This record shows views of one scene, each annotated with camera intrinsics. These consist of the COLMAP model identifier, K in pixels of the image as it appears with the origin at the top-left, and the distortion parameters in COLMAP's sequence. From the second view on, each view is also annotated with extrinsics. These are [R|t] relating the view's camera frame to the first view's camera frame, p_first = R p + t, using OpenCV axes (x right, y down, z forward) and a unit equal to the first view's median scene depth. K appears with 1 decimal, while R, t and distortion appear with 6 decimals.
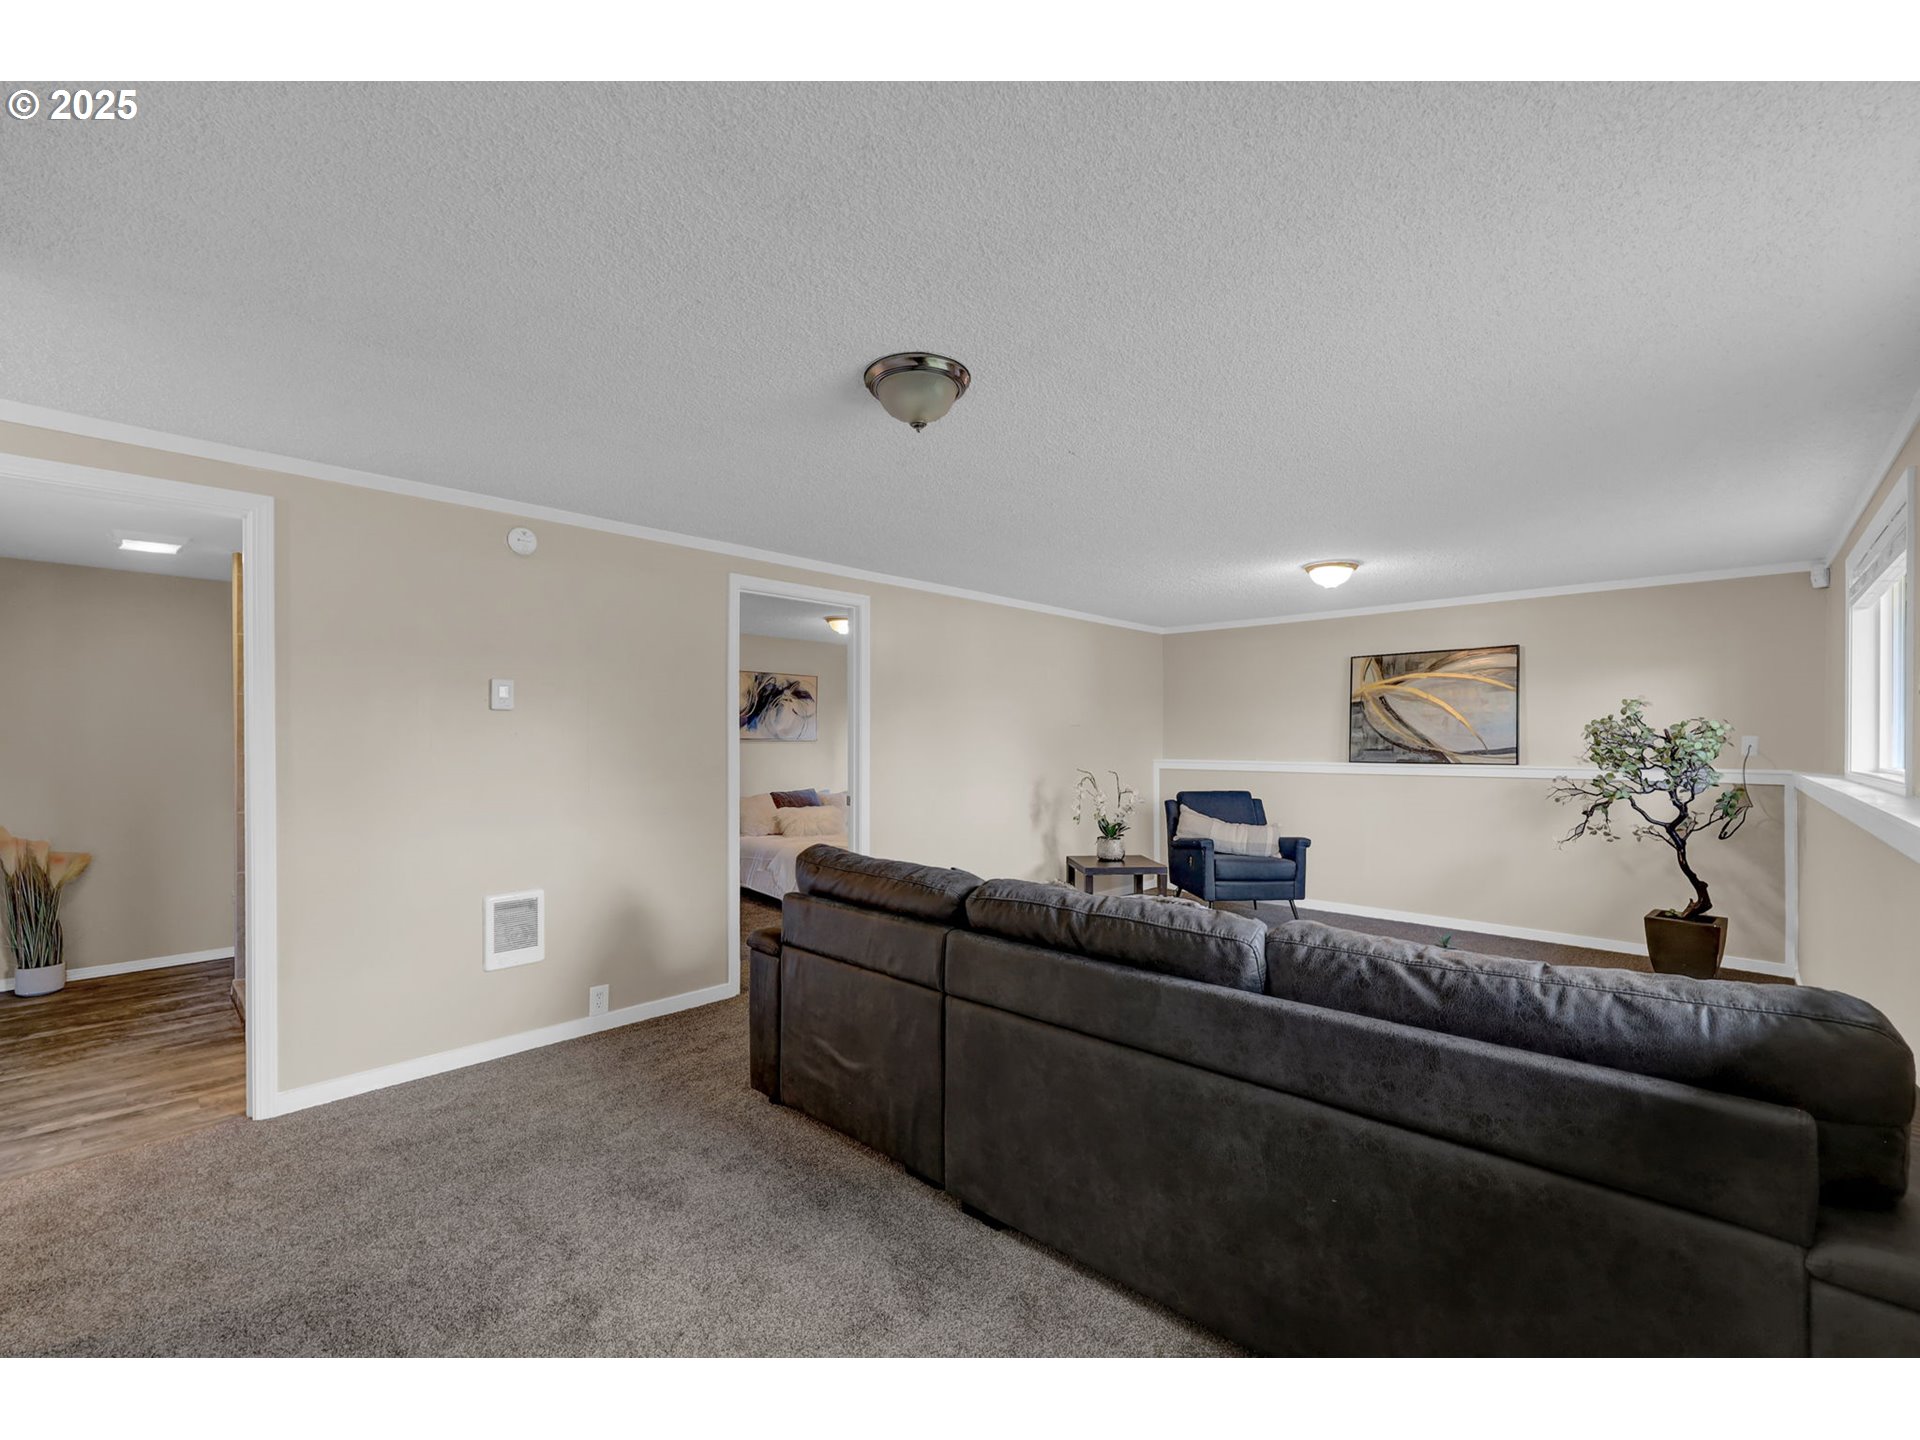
lens RADIAL K [[805.6, 0, 962.2], [0, 805.6, 729.9], [0, 0, 1]] dist [-0.002191, -0.000153]
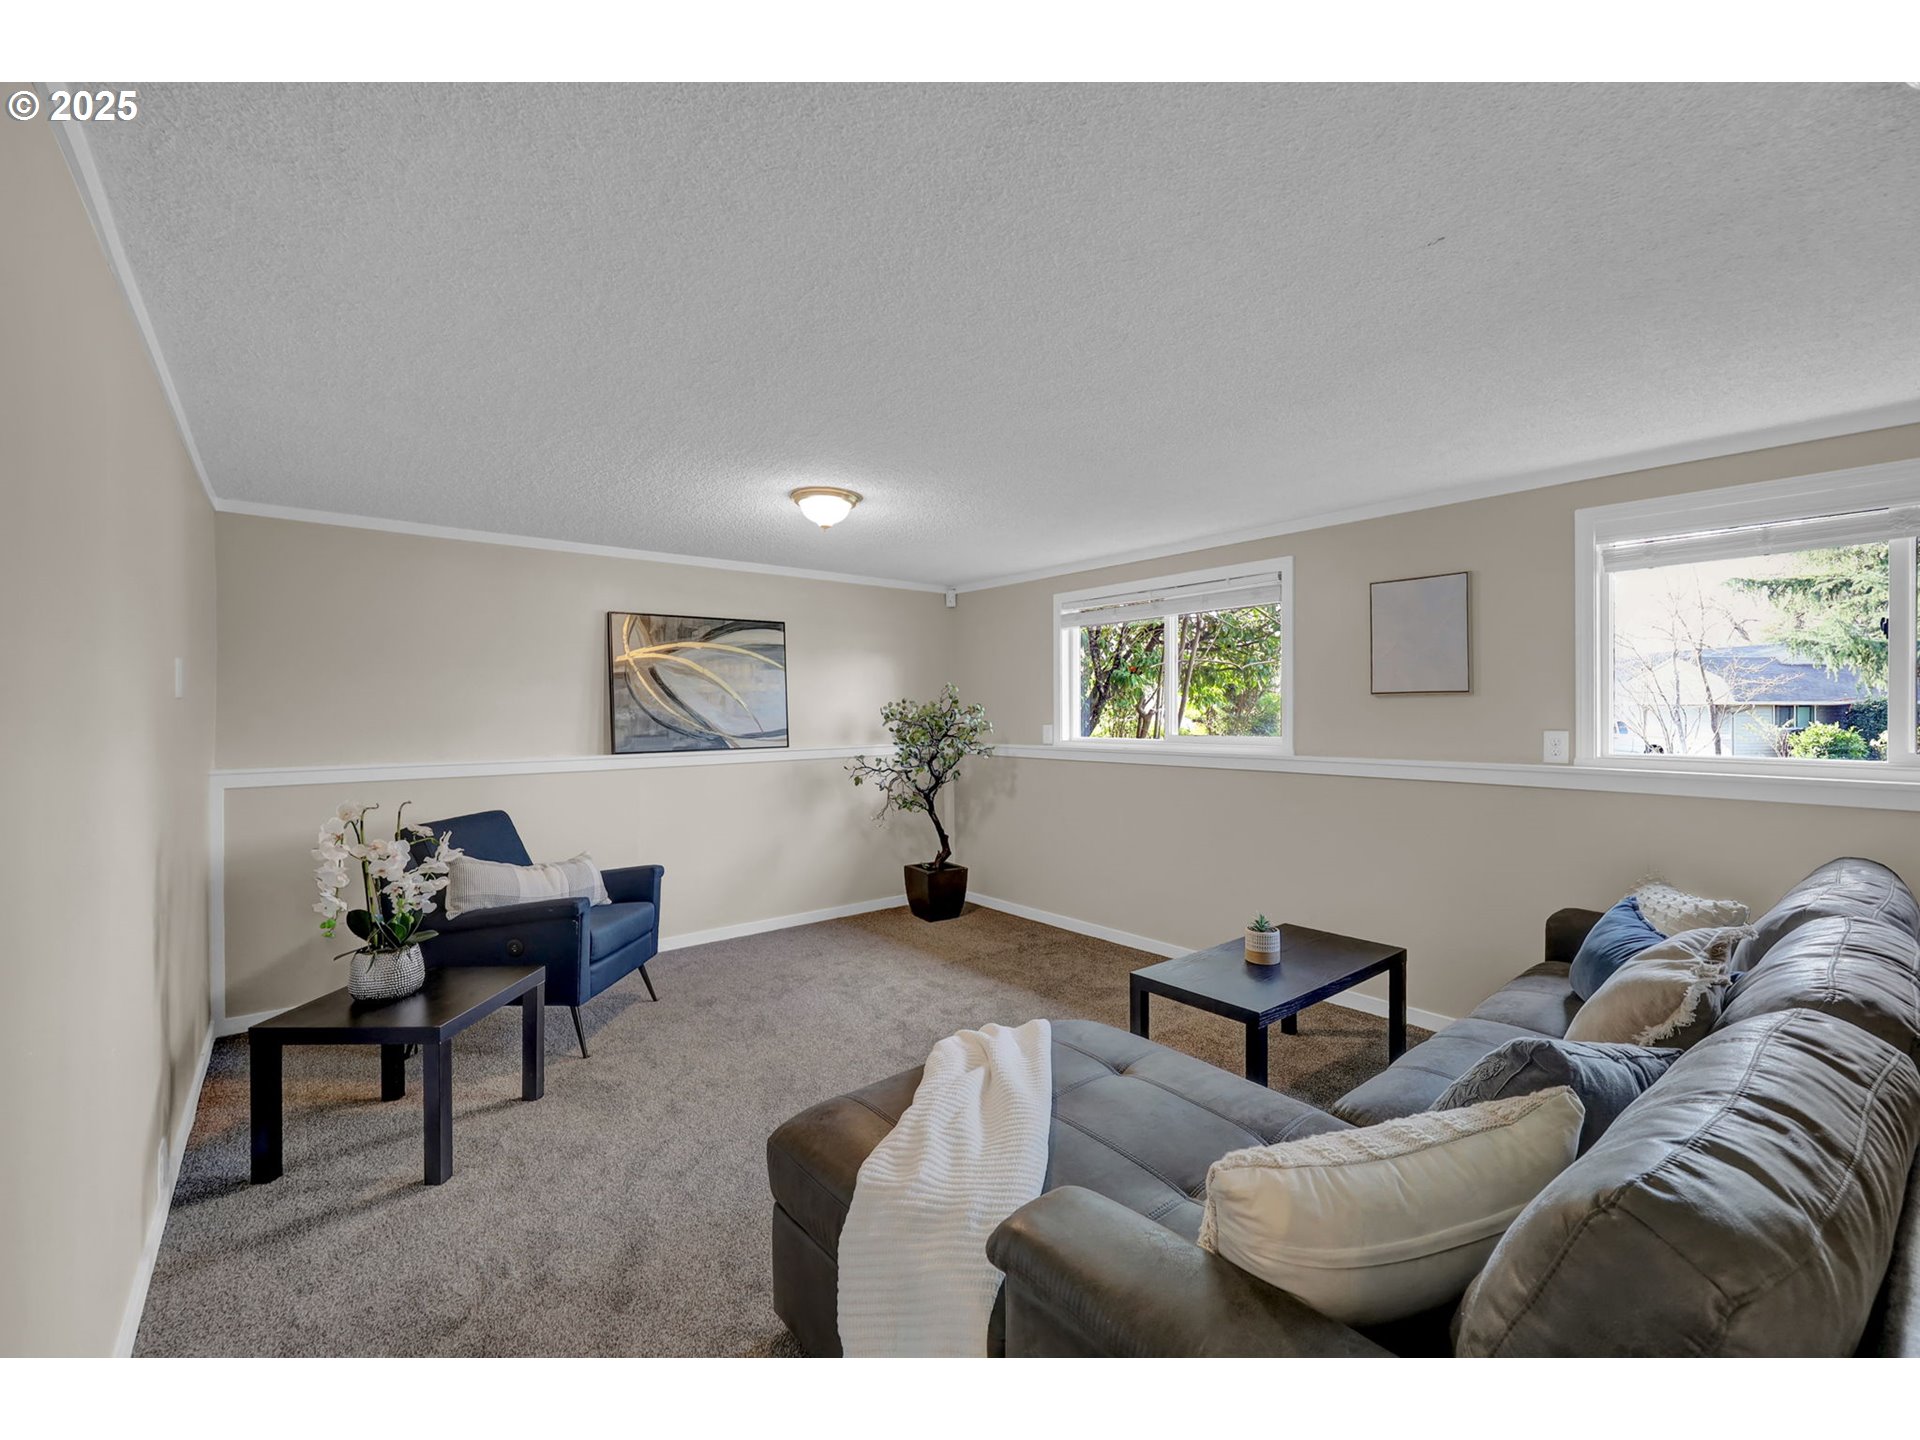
lens RADIAL K [[805.6, 0, 961.6], [0, 805.6, 722.2], [0, 0, 1]] dist [-0.002191, -0.000153]
pose [[0.122461, -0.014126, 0.992373, -0.228825], [-0.006568, 0.999865, 0.015043, -0.002144], [-0.992452, -0.008360, 0.122351, 0.637153]]
